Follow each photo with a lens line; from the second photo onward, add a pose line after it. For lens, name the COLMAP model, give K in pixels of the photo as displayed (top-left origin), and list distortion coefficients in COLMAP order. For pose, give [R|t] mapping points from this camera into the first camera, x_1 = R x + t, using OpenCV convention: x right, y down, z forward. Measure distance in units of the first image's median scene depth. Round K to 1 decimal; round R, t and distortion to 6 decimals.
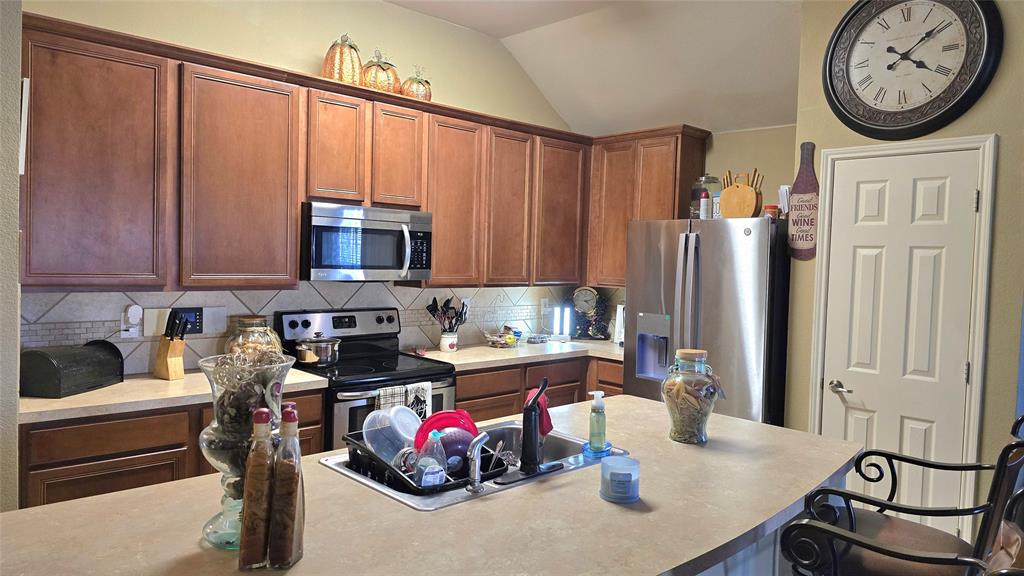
lens RADIAL K [[687.8, 0, 513.3], [0, 687.8, 280.4], [0, 0, 1]] dist [0.064441, -0.066552]
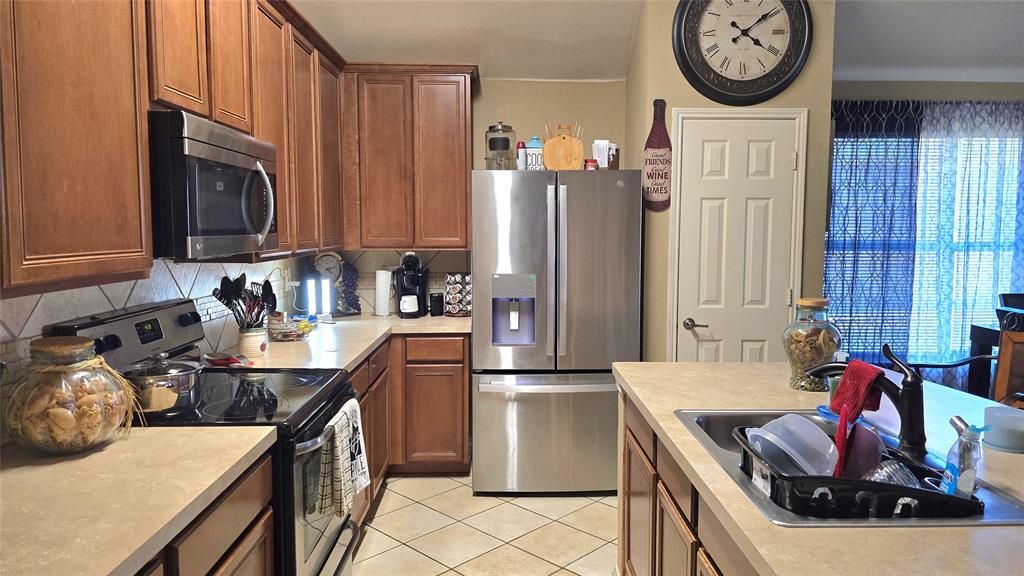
lens RADIAL K [[687.8, 0, 518.0], [0, 687.8, 284.4], [0, 0, 1]] dist [0.064441, -0.066552]
pose [[0.669175, -0.088719, 0.737790, -0.543909], [0.042397, 0.995788, 0.081289, -0.013524], [-0.741895, -0.023117, 0.670118, 0.464604]]
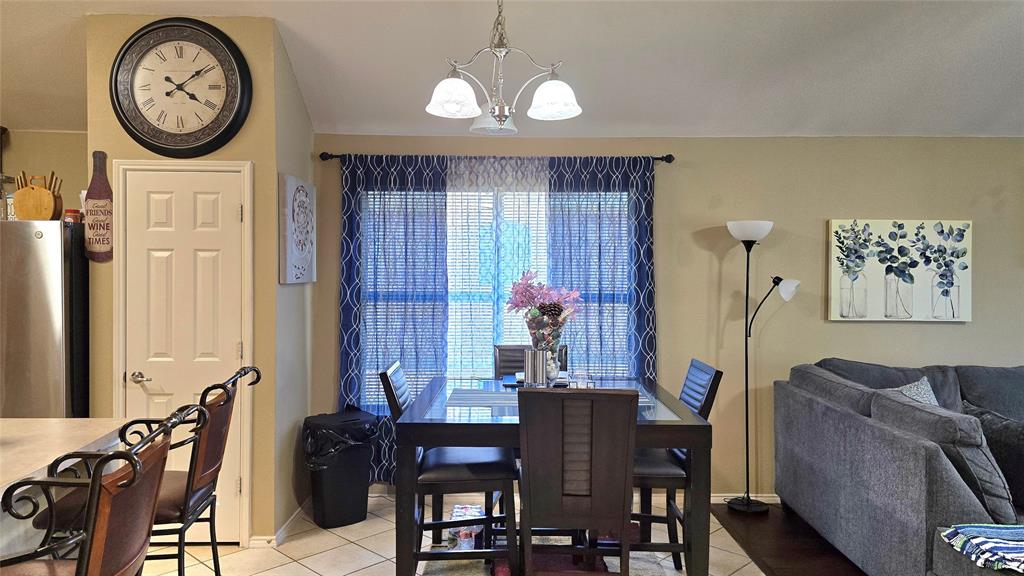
lens RADIAL K [[687.8, 0, 530.0], [0, 687.8, 283.6], [0, 0, 1]] dist [0.064441, -0.066552]
pose [[0.664758, -0.033532, 0.746306, 0.061762], [0.042460, 0.999073, 0.007069, 0.023958], [-0.745851, 0.026989, 0.665566, -0.197054]]
